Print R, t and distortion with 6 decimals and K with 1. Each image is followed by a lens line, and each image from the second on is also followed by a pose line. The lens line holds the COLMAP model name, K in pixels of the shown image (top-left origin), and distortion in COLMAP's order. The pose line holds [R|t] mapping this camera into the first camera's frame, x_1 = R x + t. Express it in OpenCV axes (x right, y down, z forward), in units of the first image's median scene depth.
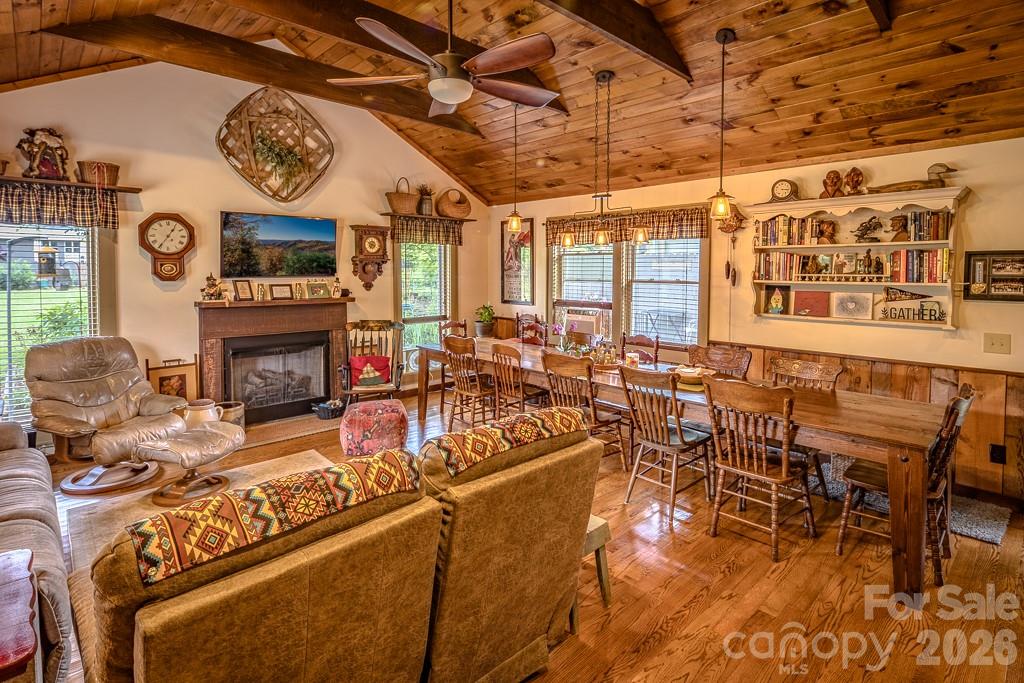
lens RADIAL K [[511.5, 0, 515.7], [0, 511.5, 283.3], [0, 0, 1]] dist [0.001582, -0.000686]
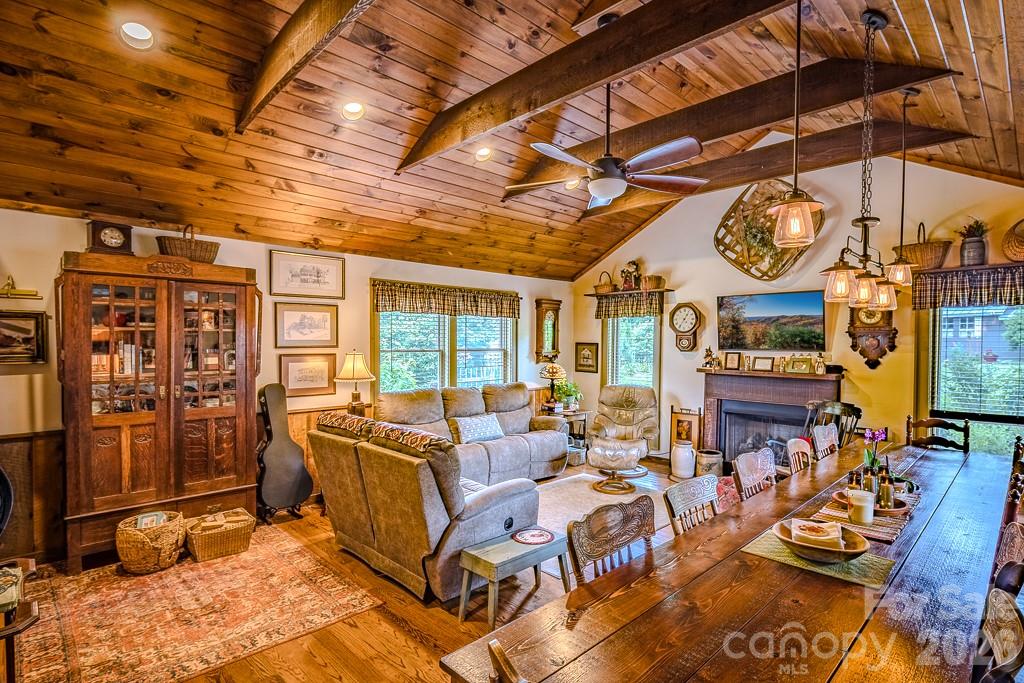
lens RADIAL K [[502.7, 0, 527.8], [0, 502.7, 346.5], [0, 0, 1]] dist [0.001718, -0.000012]
pose [[0.034748, 0.007232, -0.999370, 0.586407], [-0.030170, 0.999526, 0.006184, -0.012174], [0.998941, 0.029936, 0.034950, 0.460971]]
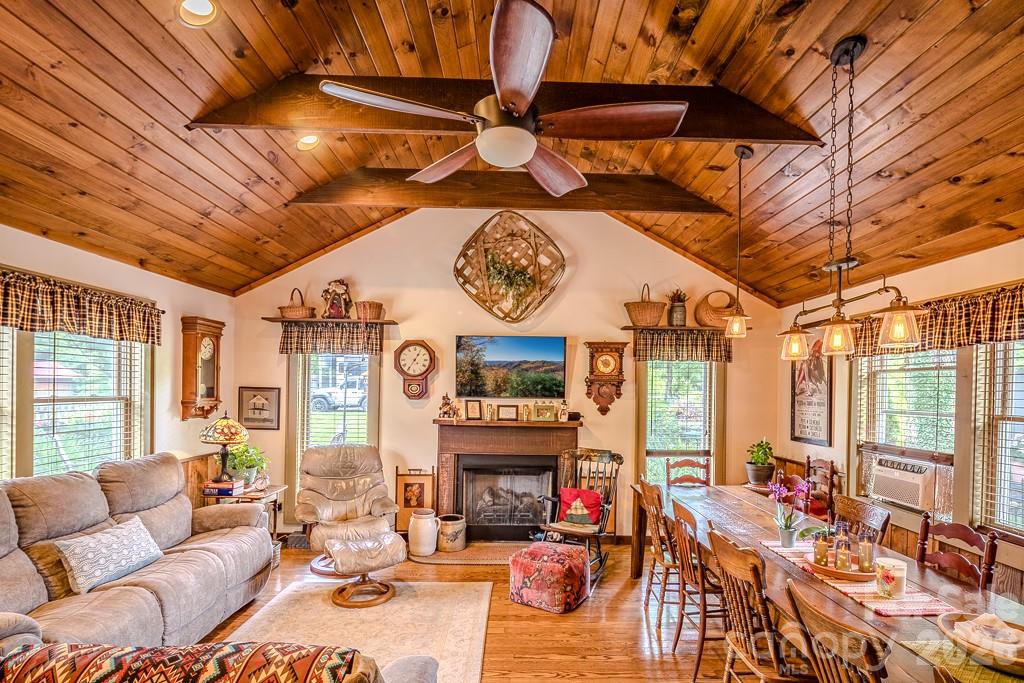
lens RADIAL K [[505.5, 0, 520.8], [0, 505.5, 389.0], [0, 0, 1]] dist [0.000256, -0.000986]
pose [[0.741838, 0.007220, -0.670541, 0.220852], [-0.029550, 0.999323, -0.021932, -0.008720], [0.669928, 0.036084, 0.741548, 0.283142]]
